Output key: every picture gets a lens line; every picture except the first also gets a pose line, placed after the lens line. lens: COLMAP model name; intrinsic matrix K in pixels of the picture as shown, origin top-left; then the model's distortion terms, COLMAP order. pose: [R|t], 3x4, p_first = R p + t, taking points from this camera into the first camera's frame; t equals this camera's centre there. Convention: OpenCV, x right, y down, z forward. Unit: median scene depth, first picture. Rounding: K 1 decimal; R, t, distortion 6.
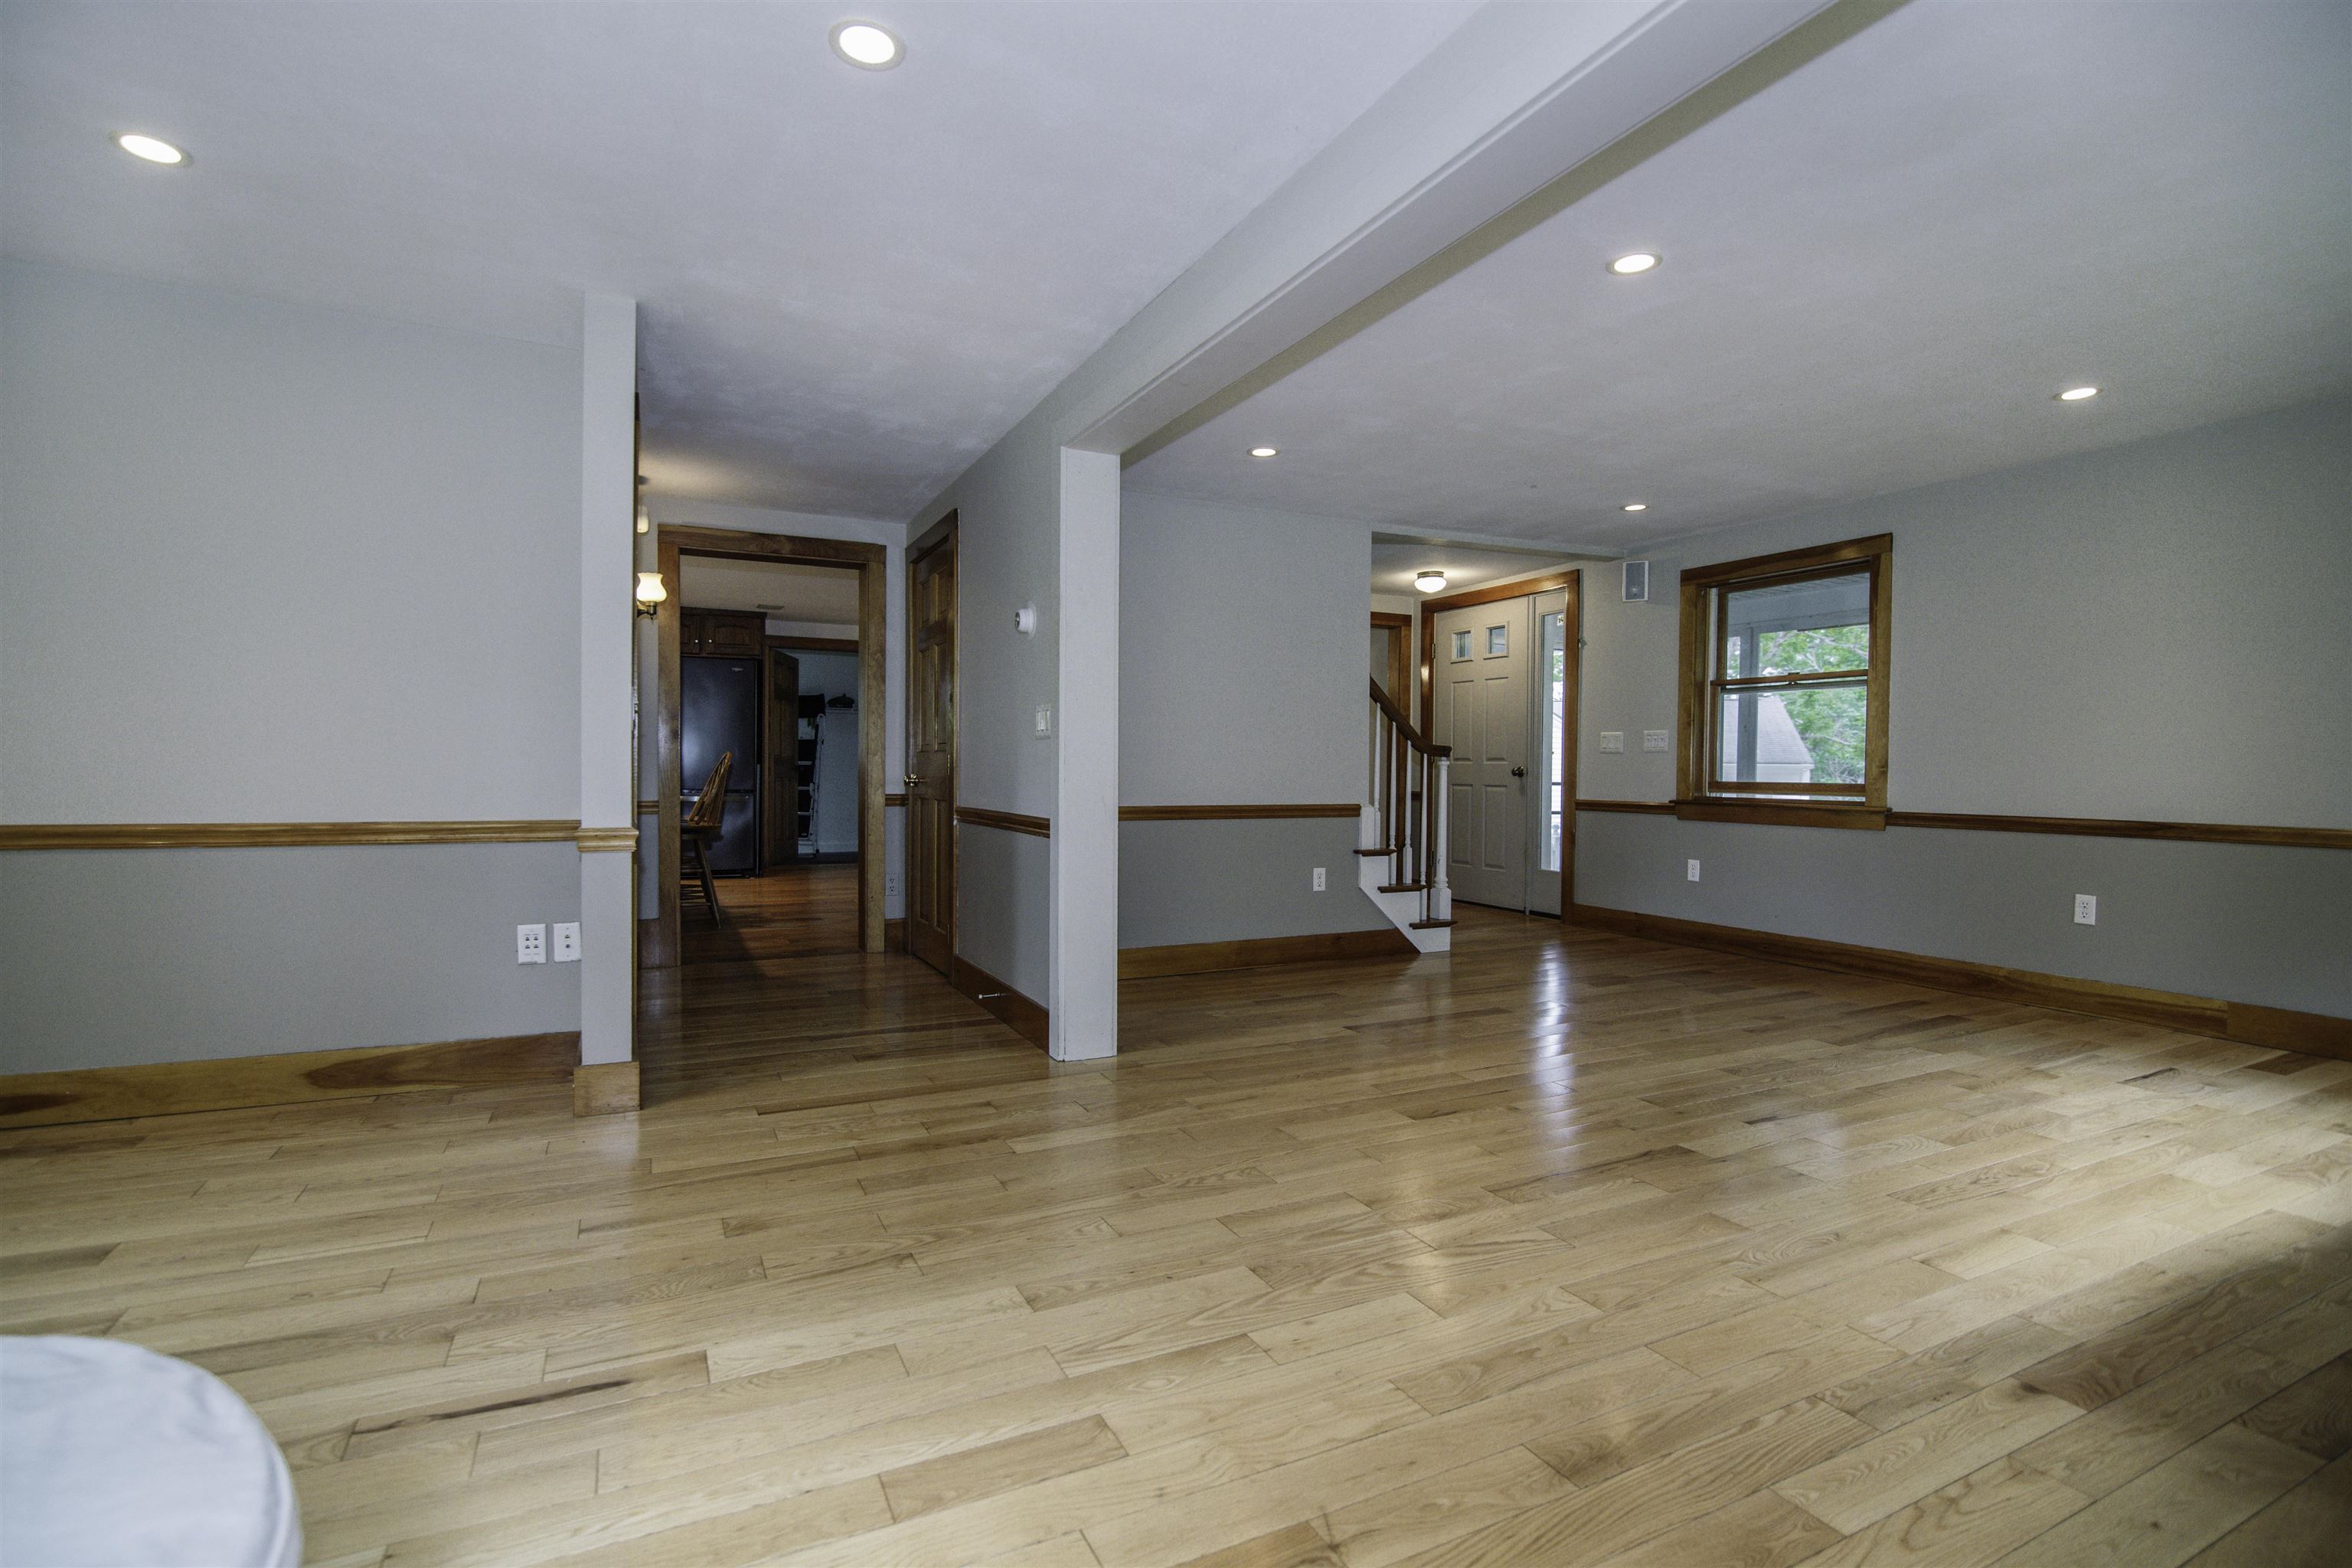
lens RADIAL K [[1076.2, 0, 1176.0], [0, 1076.2, 784.0], [0, 0, 1]] dist [-0.015462, -0.000338]
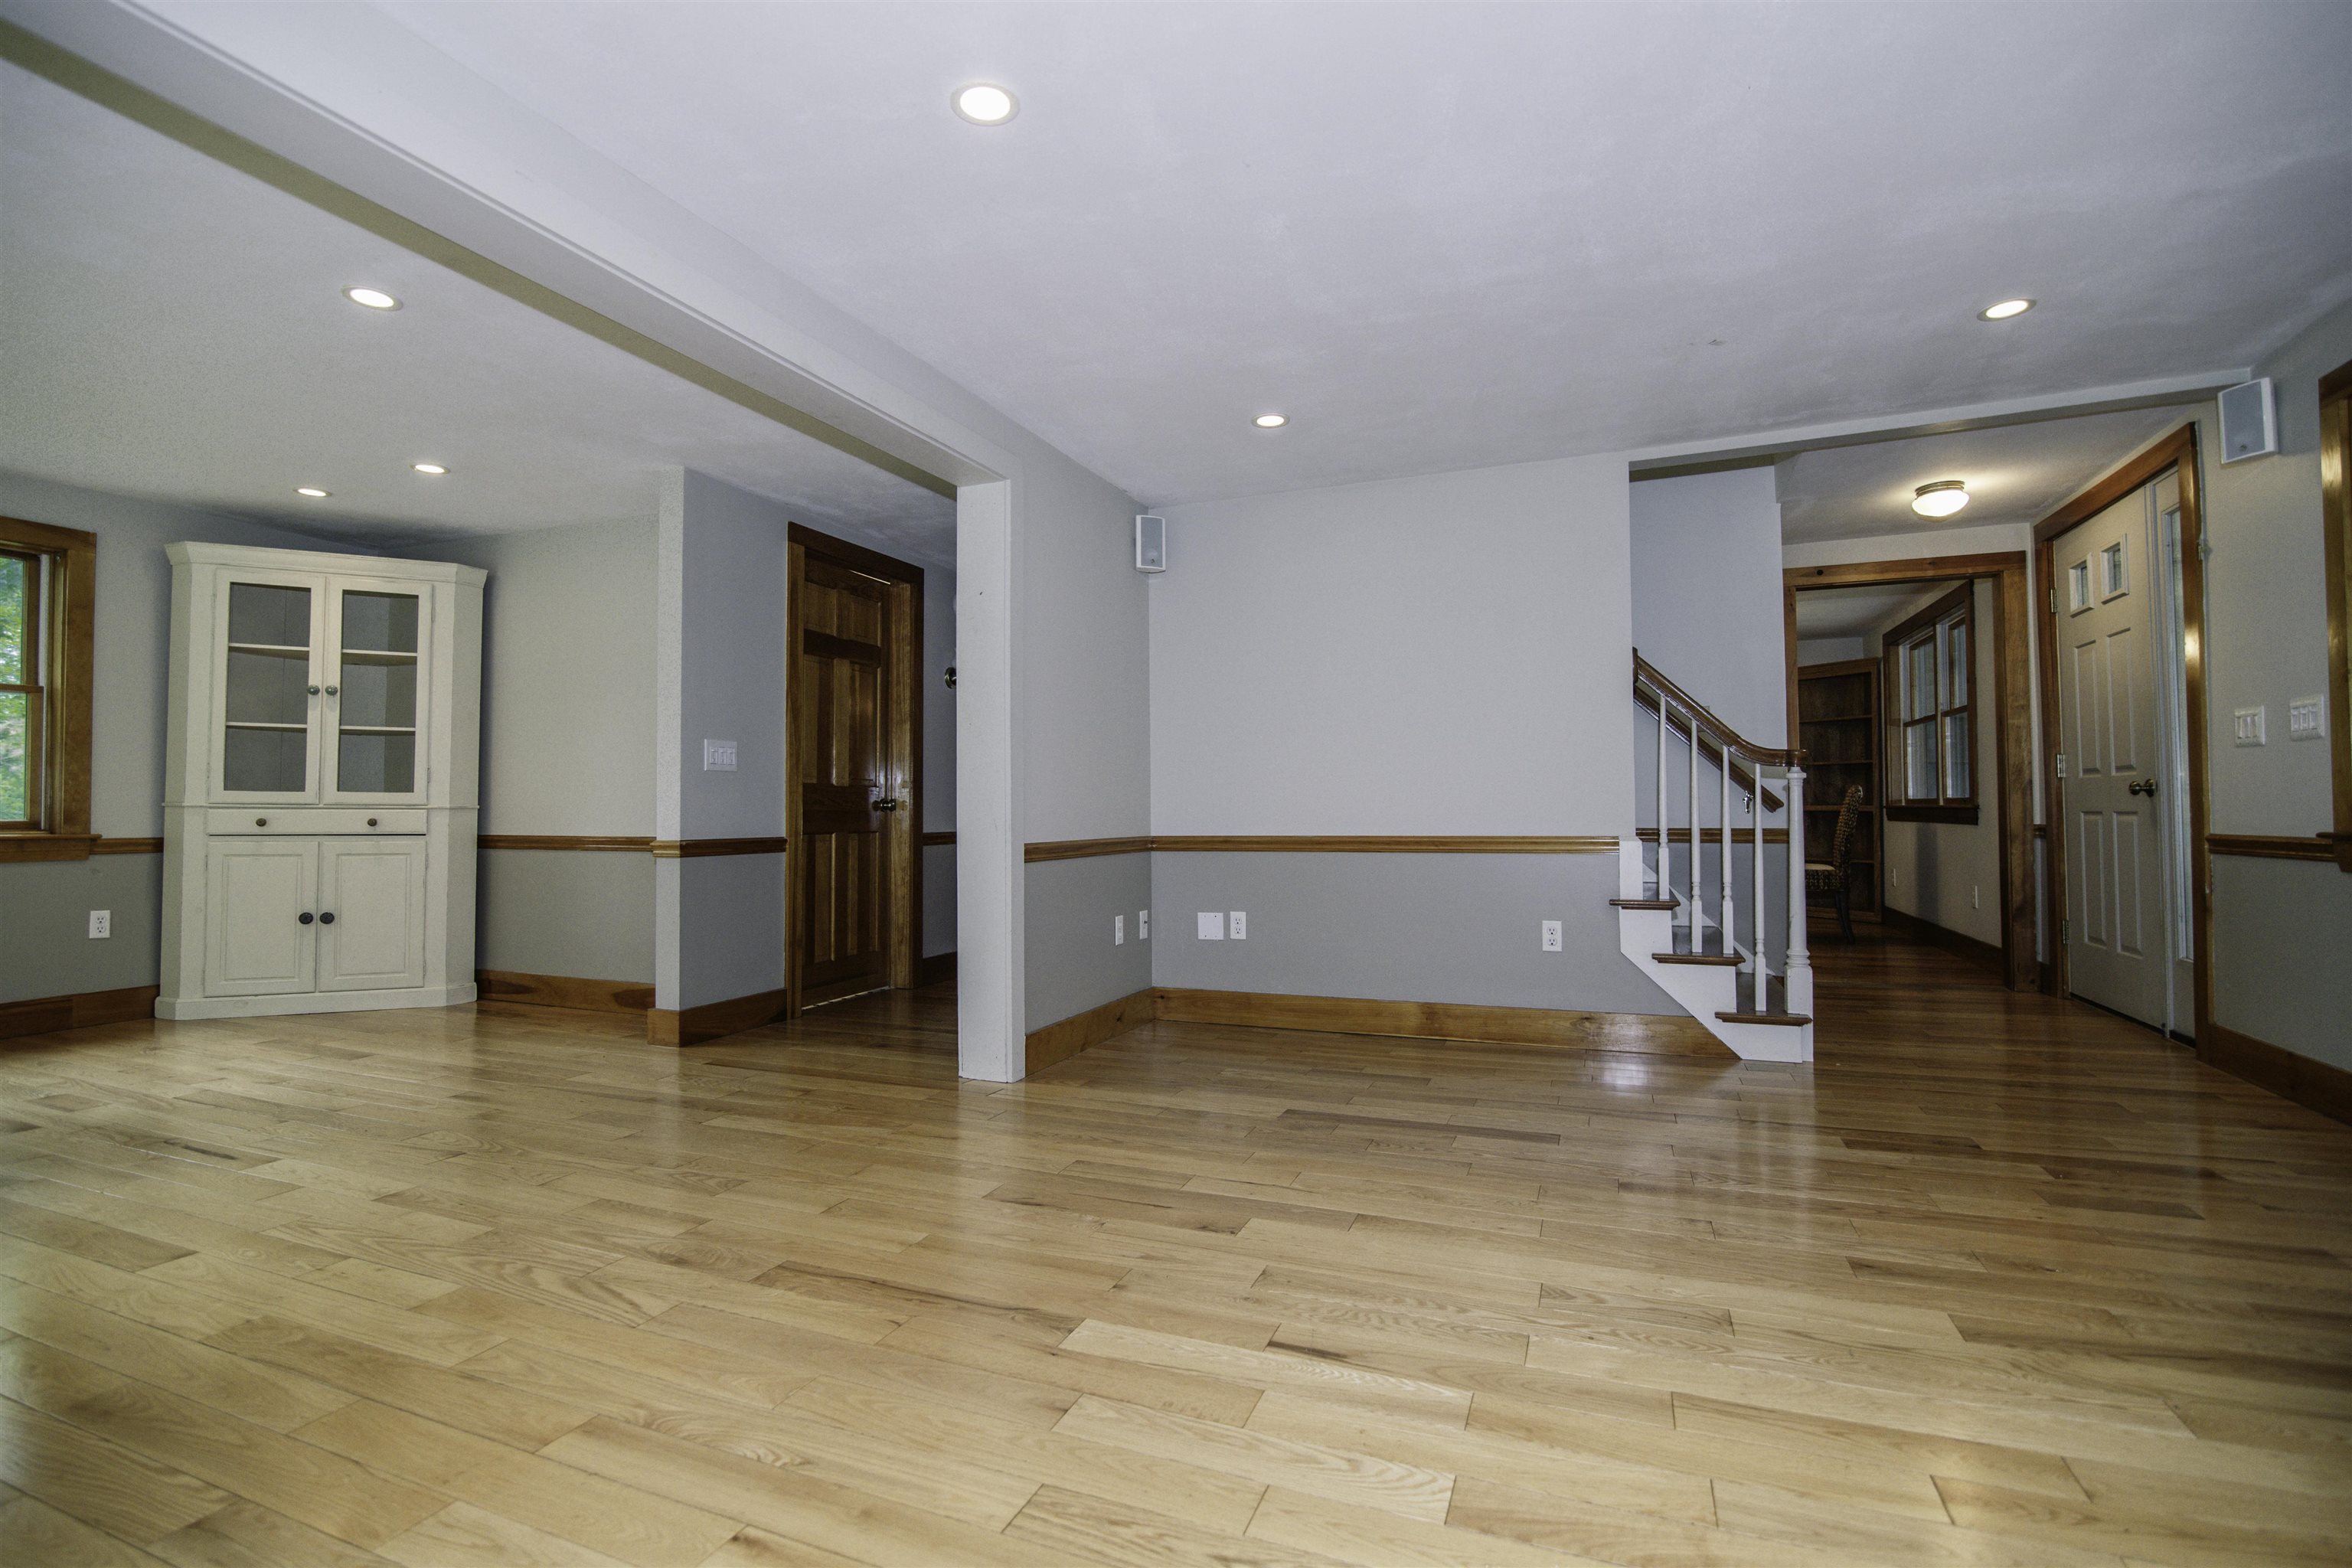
lens RADIAL K [[1076.2, 0, 1176.0], [0, 1076.2, 784.0], [0, 0, 1]] dist [-0.015462, -0.000338]
pose [[0.662441, -0.034114, -0.748337, 0.796411], [0.002143, 0.999045, -0.043645, 0.021122], [0.749111, 0.027309, 0.661882, 0.451916]]
